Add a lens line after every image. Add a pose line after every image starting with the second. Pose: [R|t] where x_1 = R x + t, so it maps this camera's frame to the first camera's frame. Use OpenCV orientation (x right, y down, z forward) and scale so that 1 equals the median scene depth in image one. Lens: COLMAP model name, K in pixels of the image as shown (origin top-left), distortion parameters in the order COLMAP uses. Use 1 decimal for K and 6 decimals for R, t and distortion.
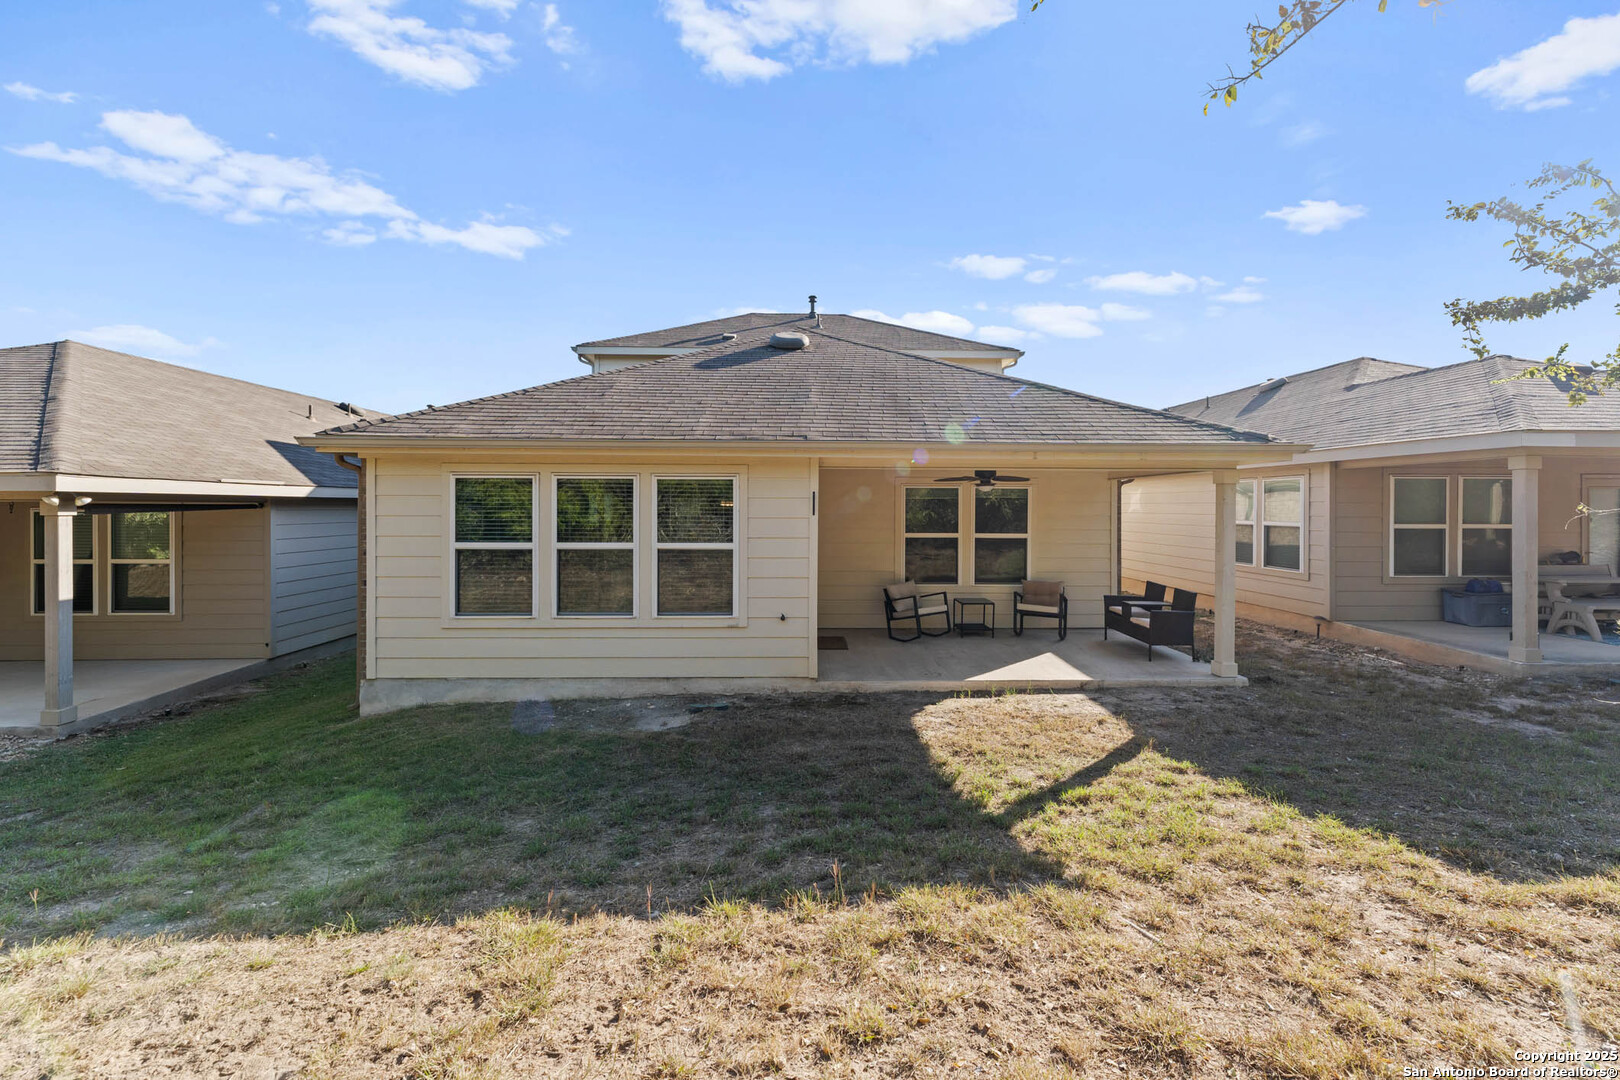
lens RADIAL K [[667.6, 0, 810.3], [0, 667.6, 507.4], [0, 0, 1]] dist [0.000180, -0.000194]
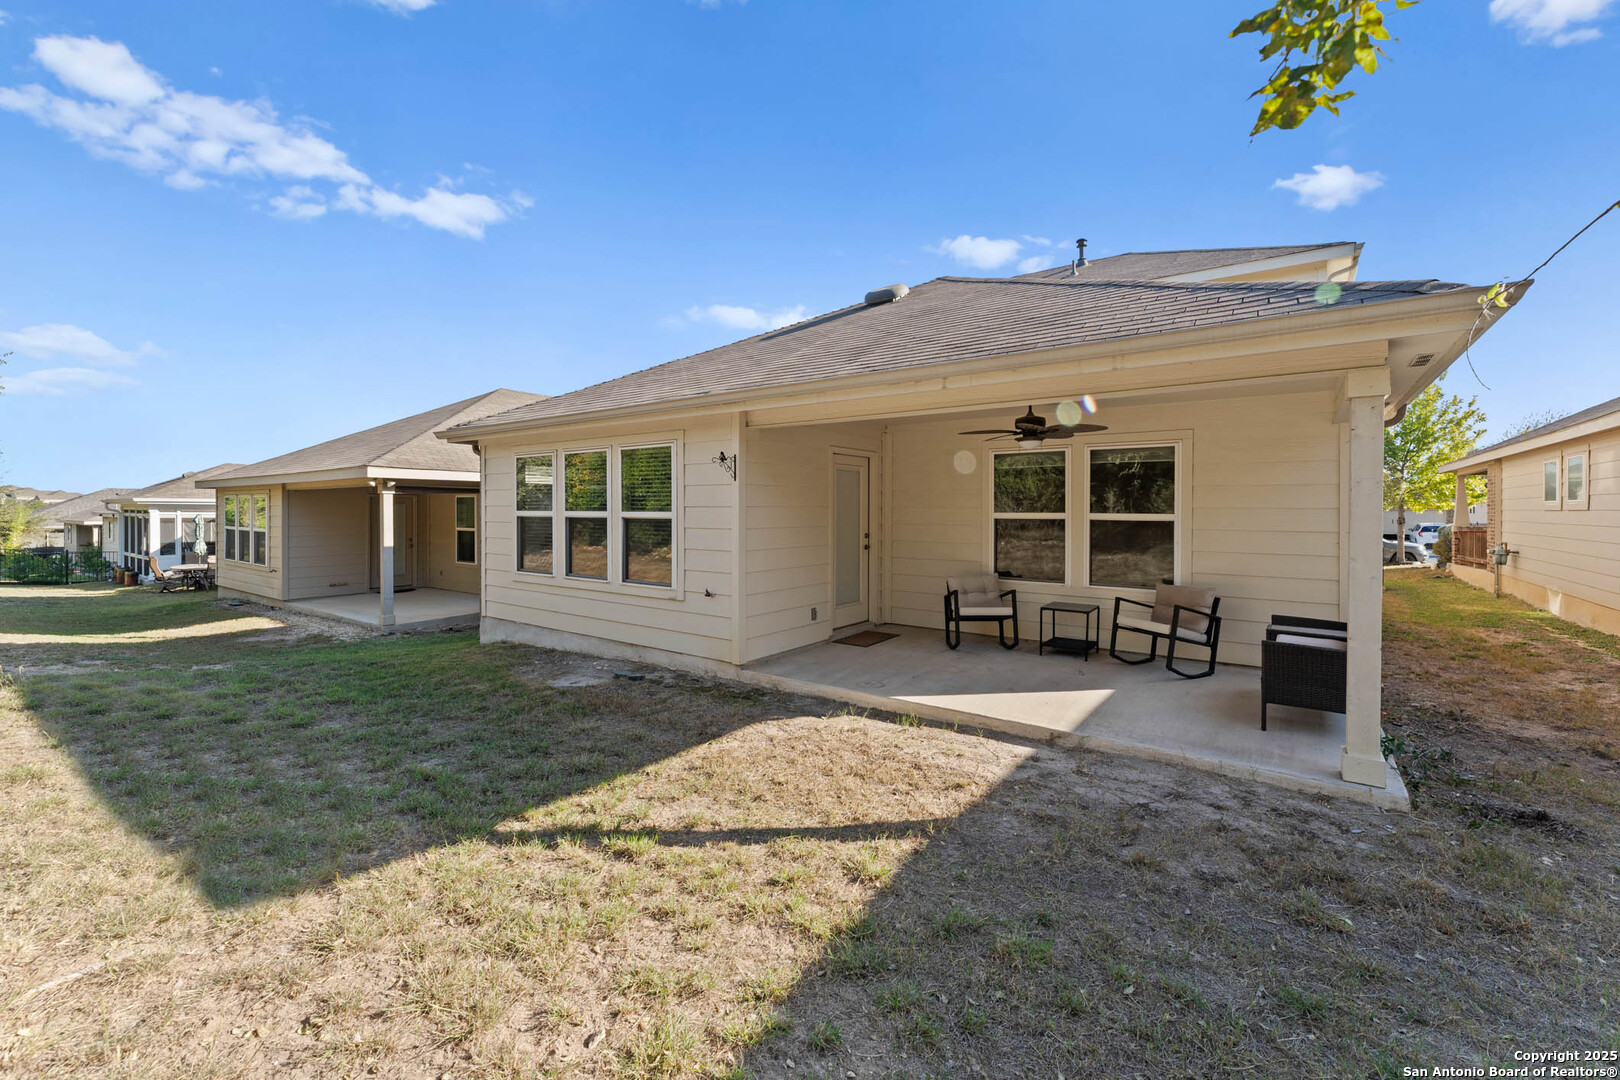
lens RADIAL K [[665.8, 0, 810.8], [0, 665.8, 512.4], [0, 0, 1]] dist [0.002657, 0.000274]
pose [[0.787721, 0.001889, -0.616029, 0.634151], [-0.001112, 0.999998, 0.001645, 0.052288], [0.616031, -0.000611, 0.787722, 0.367671]]
